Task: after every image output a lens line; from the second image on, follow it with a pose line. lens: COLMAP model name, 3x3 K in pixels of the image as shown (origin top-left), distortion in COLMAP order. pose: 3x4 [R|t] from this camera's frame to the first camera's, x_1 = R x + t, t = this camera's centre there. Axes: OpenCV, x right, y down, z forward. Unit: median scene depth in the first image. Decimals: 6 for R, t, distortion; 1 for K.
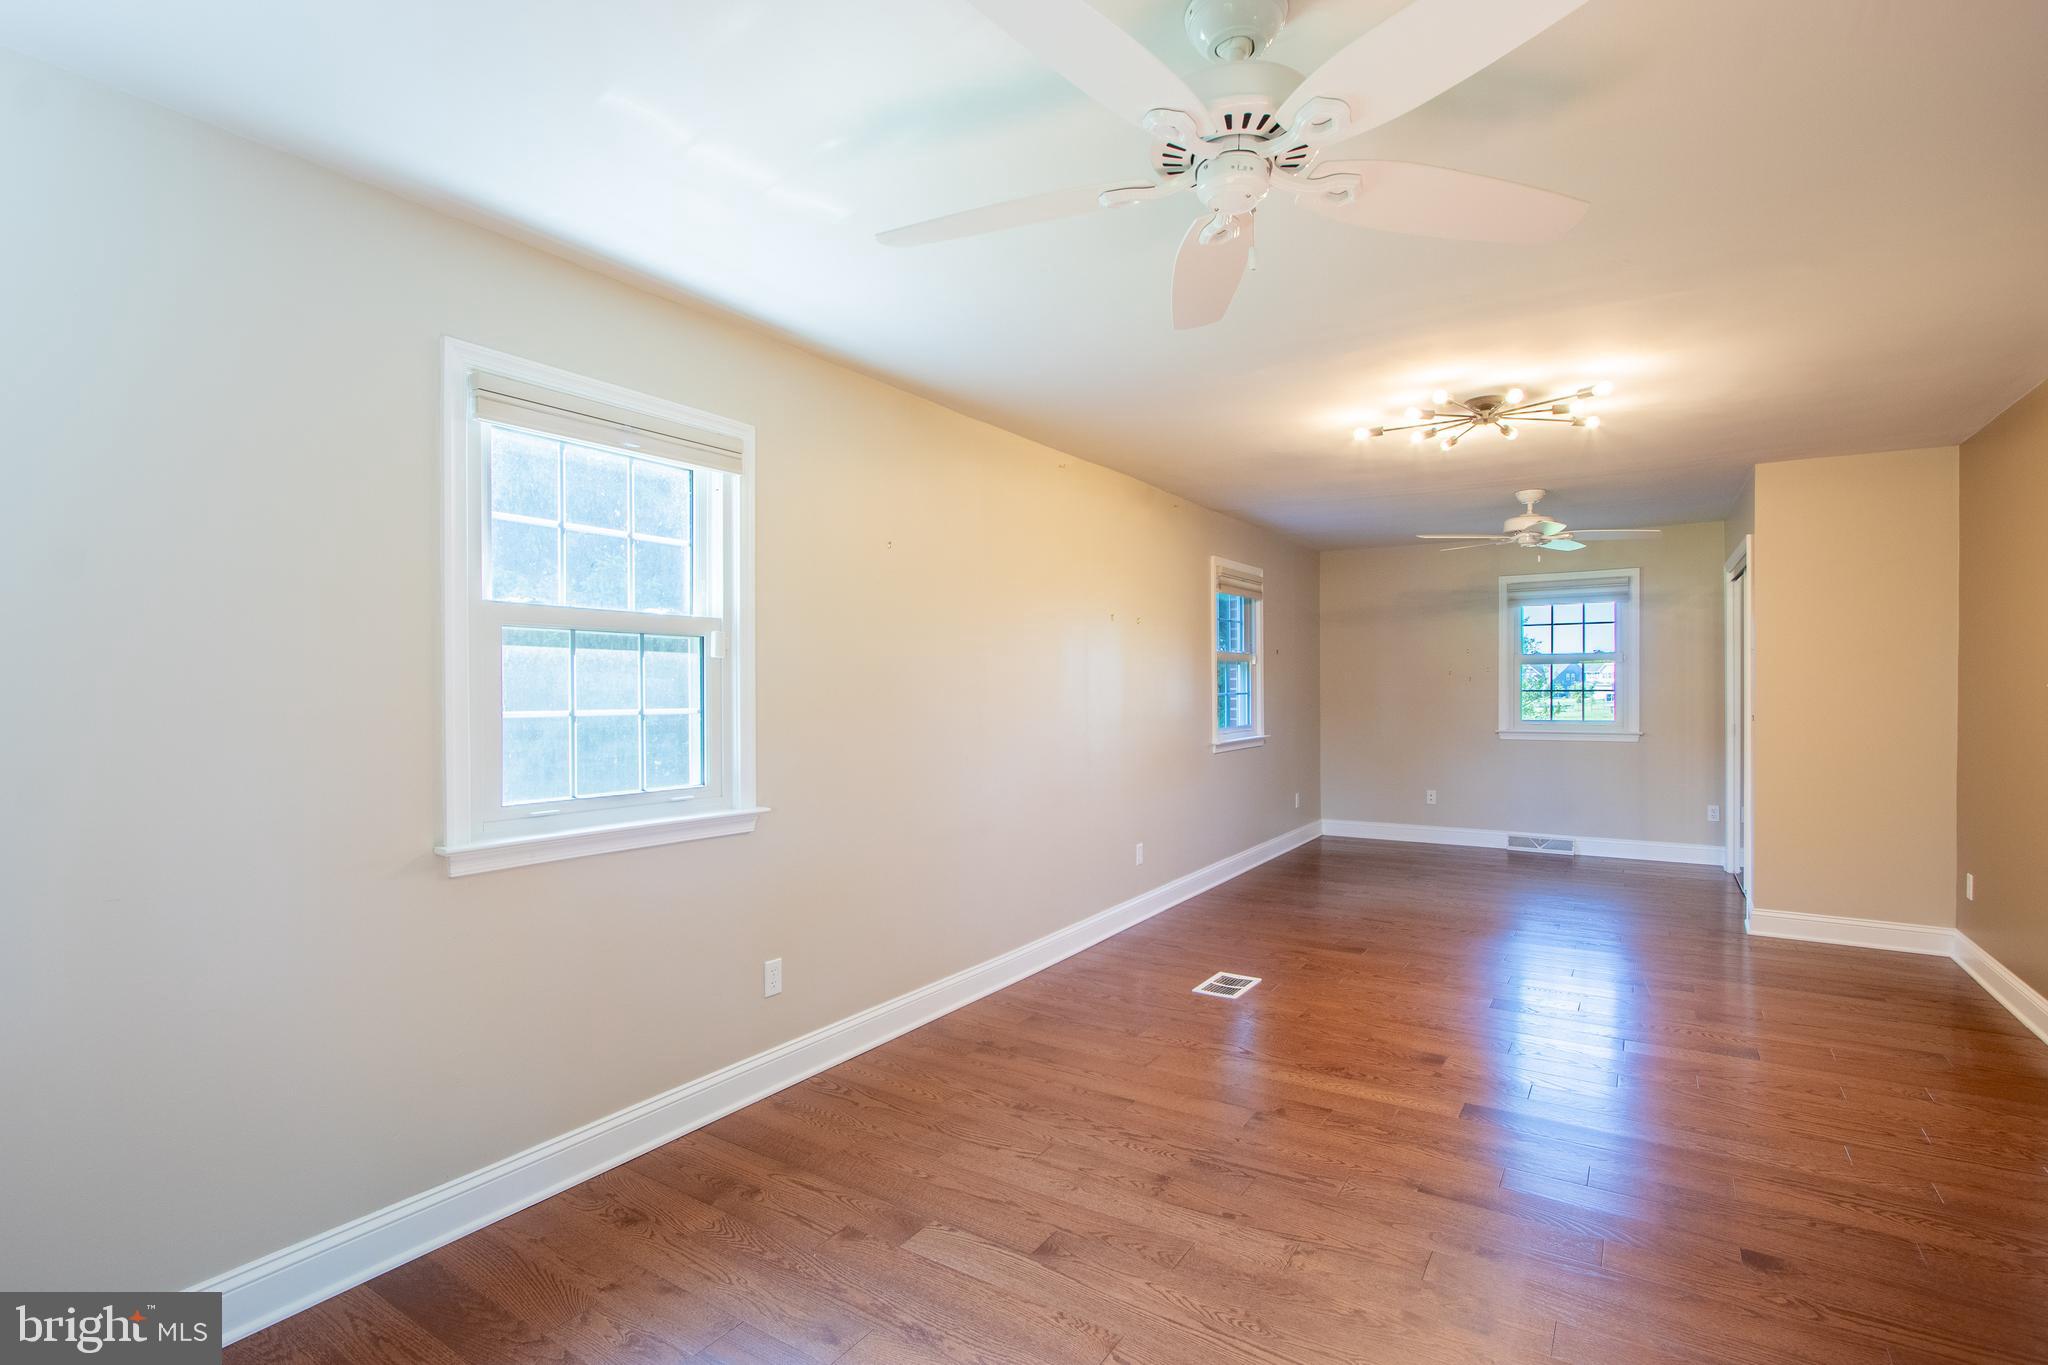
lens RADIAL K [[987.7, 0, 1018.1], [0, 987.7, 693.4], [0, 0, 1]] dist [0.010162, 0.001390]
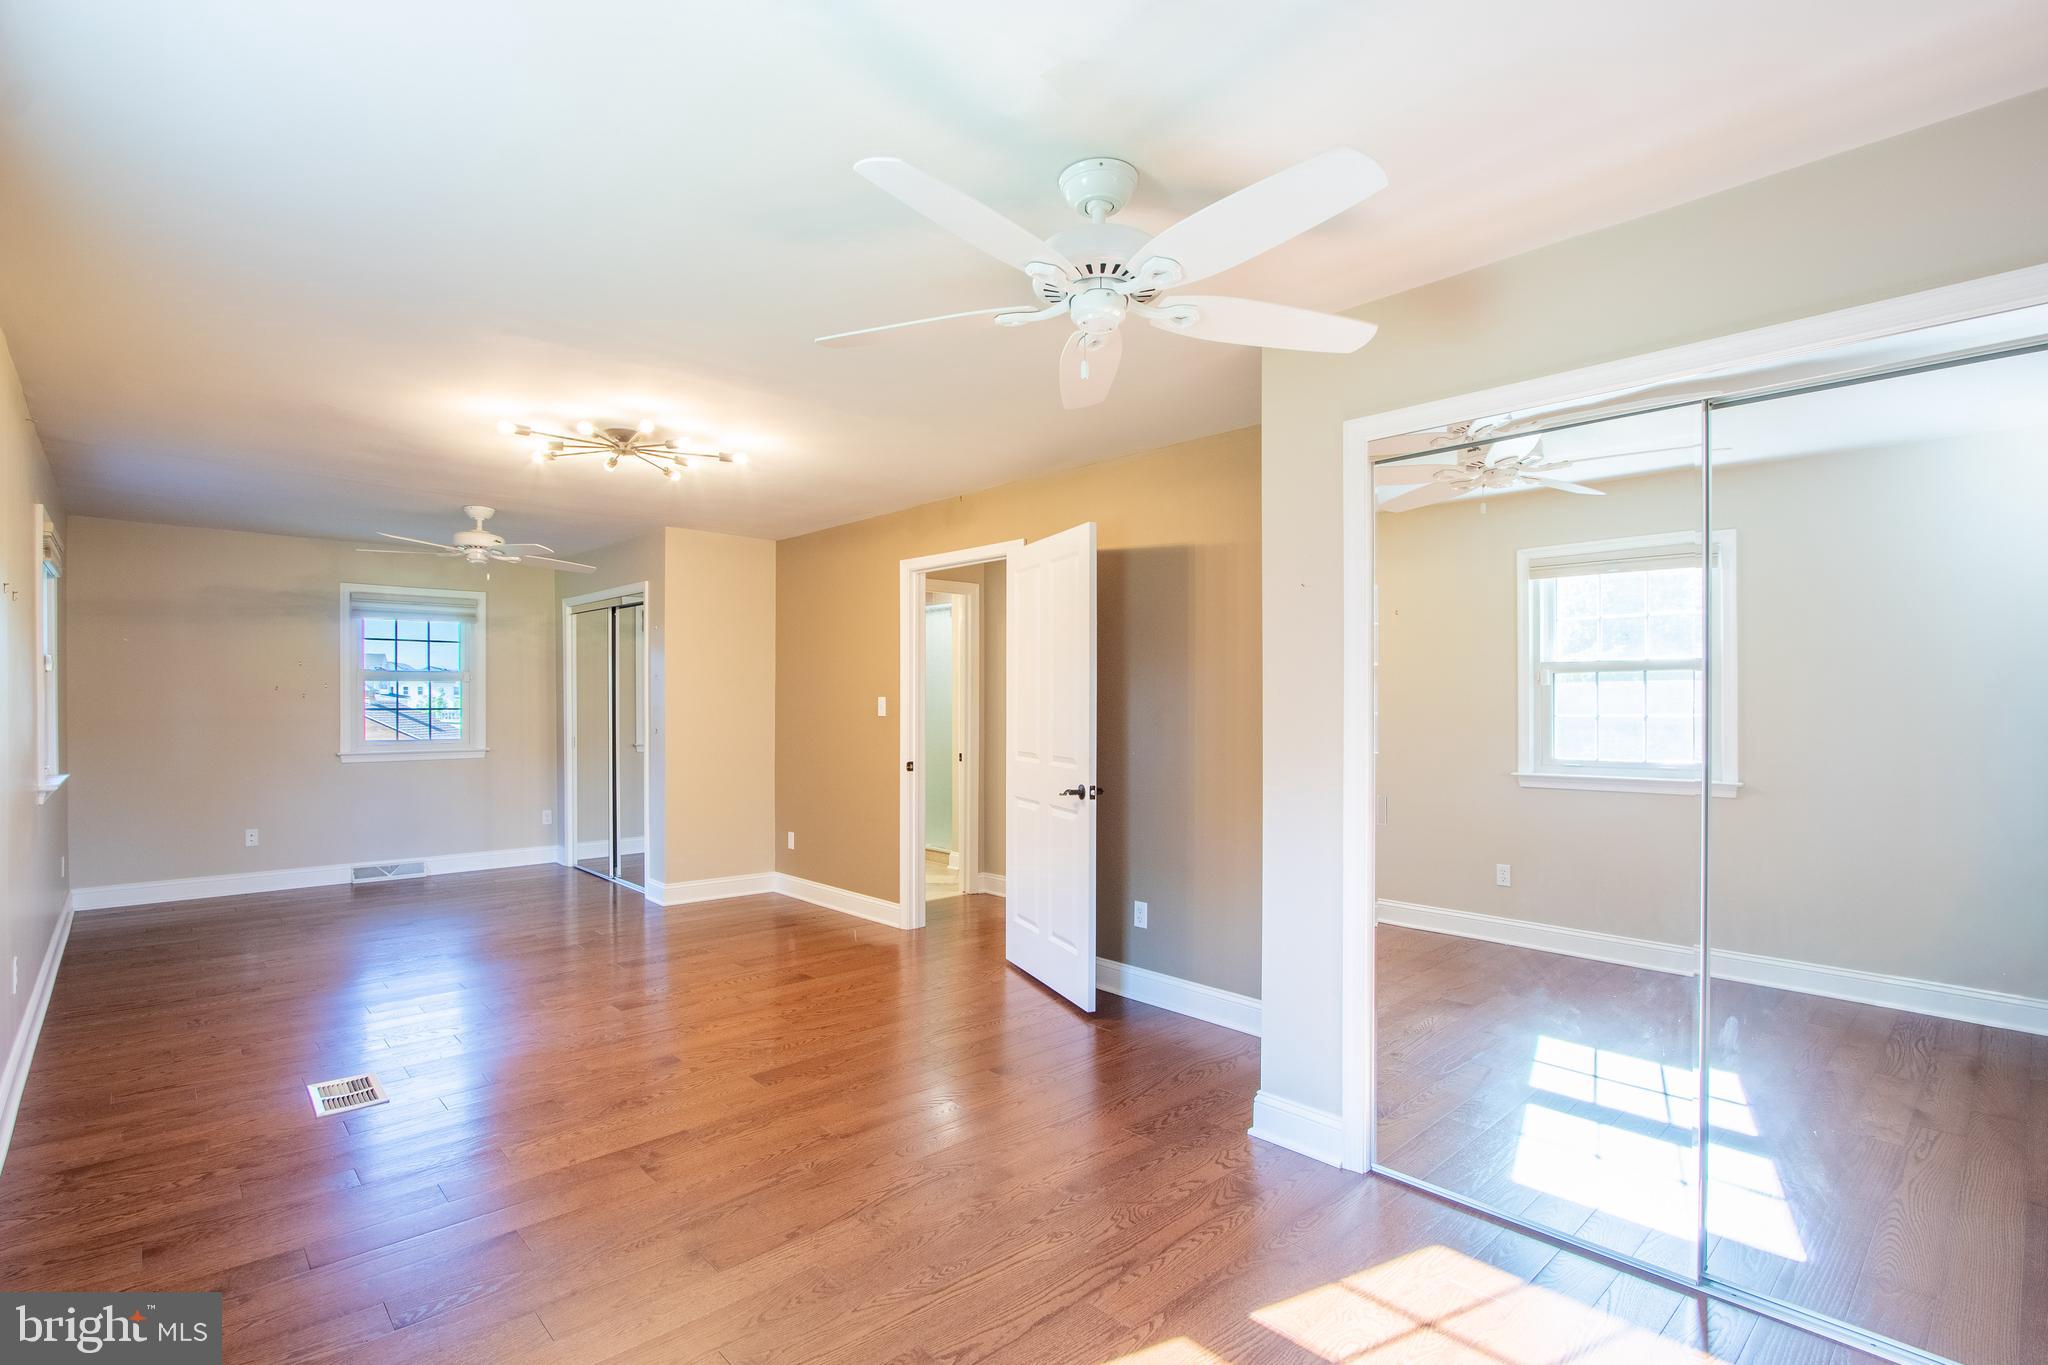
lens RADIAL K [[987.7, 0, 1019.0], [0, 987.7, 688.5], [0, 0, 1]] dist [0.010162, 0.001390]
pose [[0.262622, 0.020676, 0.964677, -0.236823], [0.003735, 0.999741, -0.022444, 0.001417], [-0.964892, 0.009497, 0.262476, 0.175960]]
